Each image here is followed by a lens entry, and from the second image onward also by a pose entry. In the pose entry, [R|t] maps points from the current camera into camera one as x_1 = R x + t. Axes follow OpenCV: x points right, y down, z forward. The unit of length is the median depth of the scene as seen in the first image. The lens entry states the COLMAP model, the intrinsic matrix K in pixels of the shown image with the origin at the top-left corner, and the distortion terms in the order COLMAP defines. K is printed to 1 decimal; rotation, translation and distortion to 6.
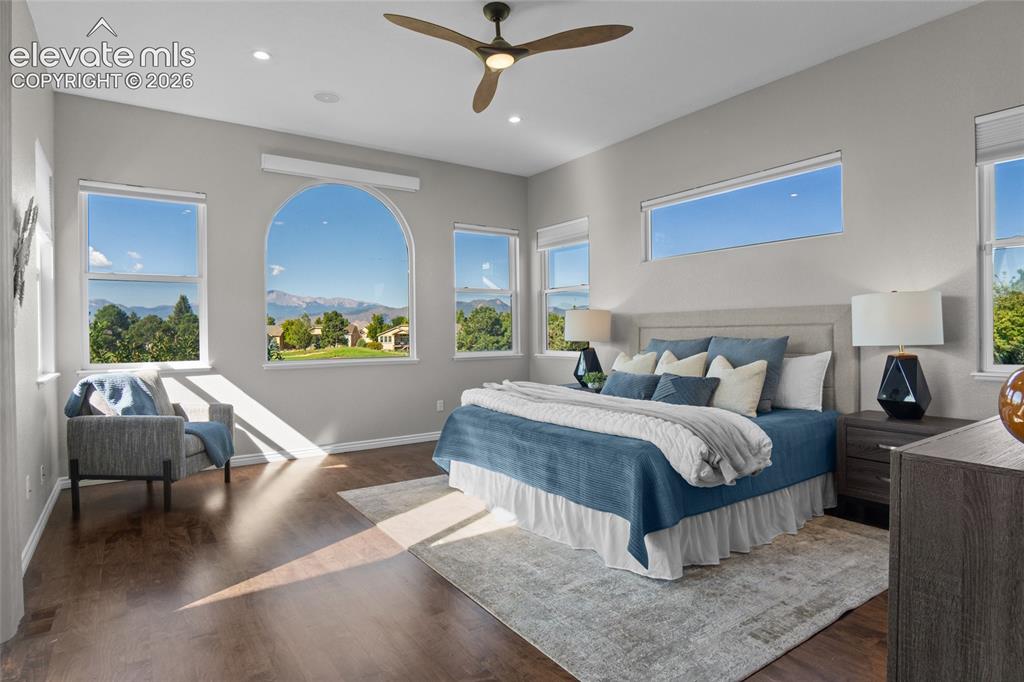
lens RADIAL K [[561.1, 0, 510.5], [0, 561.1, 332.2], [0, 0, 1]] dist [-0.028525, 0.002262]
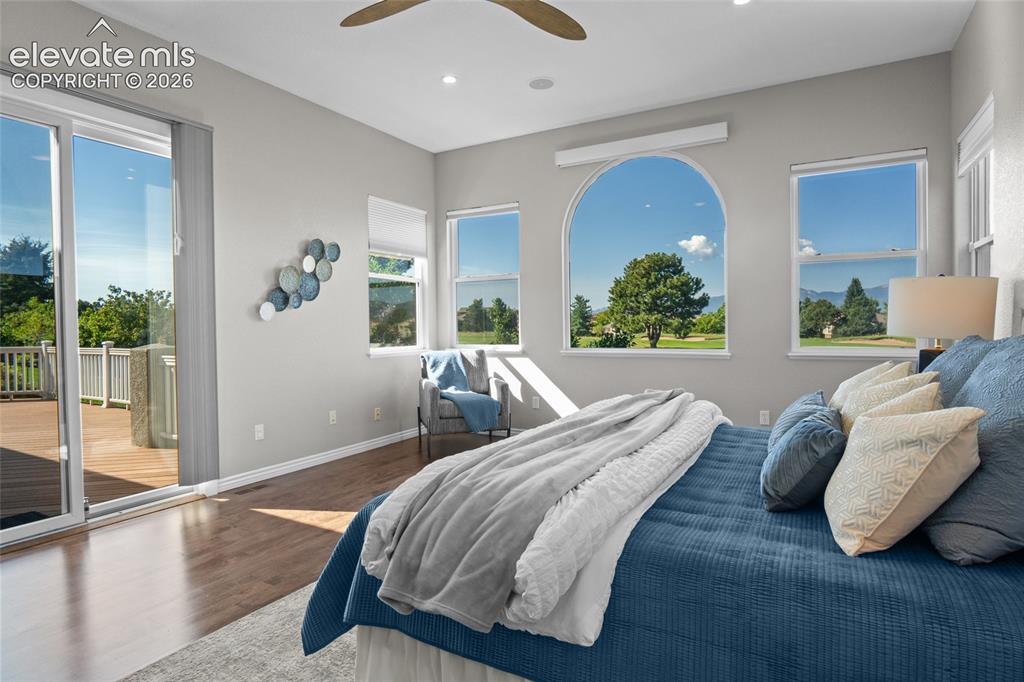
lens RADIAL K [[561.1, 0, 510.5], [0, 561.1, 332.2], [0, 0, 1]] dist [-0.028525, 0.002262]
pose [[0.417715, 0.019134, -0.908377, 0.516857], [0.007616, 0.999669, 0.024559, -0.004756], [0.908546, -0.017177, 0.417431, 0.490797]]
